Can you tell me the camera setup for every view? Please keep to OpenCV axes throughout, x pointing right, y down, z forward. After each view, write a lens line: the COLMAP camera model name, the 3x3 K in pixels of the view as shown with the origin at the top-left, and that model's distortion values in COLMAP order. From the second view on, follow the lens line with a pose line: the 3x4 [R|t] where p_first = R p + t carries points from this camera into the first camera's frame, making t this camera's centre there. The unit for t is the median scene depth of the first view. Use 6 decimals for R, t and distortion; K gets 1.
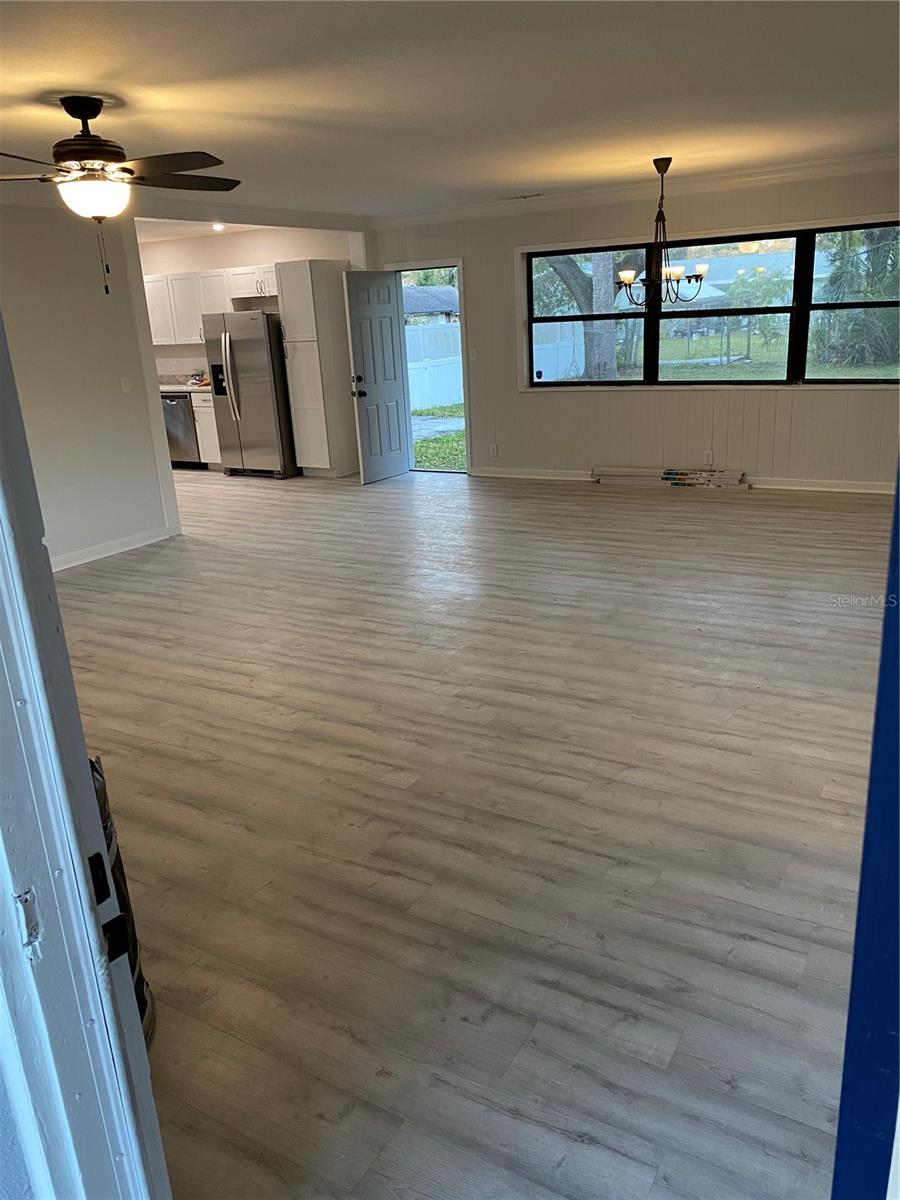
lens RADIAL K [[906.3, 0, 448.6], [0, 906.3, 608.6], [0, 0, 1]] dist [0.139539, -0.182079]
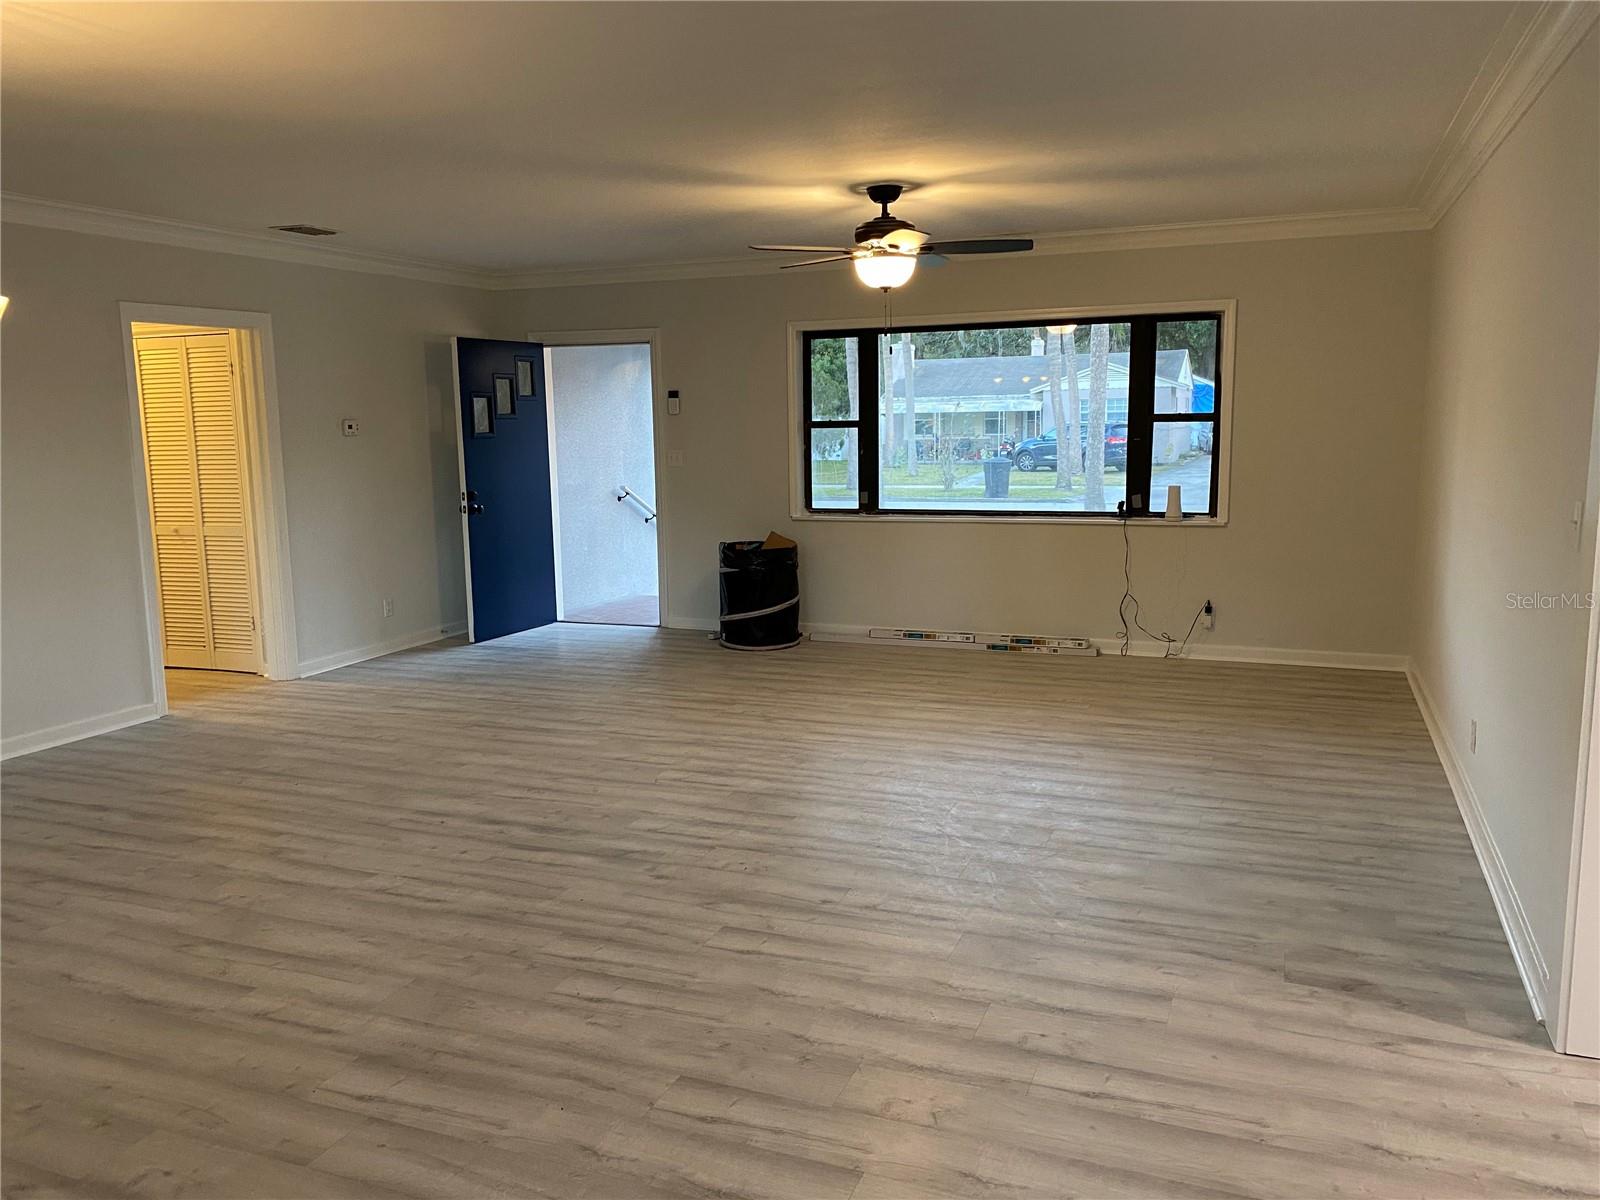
lens RADIAL K [[1208.3, 0, 800.0], [0, 1208.3, 600.0], [0, 0, 1]] dist [0.139539, -0.182079]
pose [[-0.984828, 0.098314, -0.142994, -0.025951], [0.021149, 0.885884, 0.463425, -0.578576], [0.172237, 0.453370, -0.874523, 1.825937]]
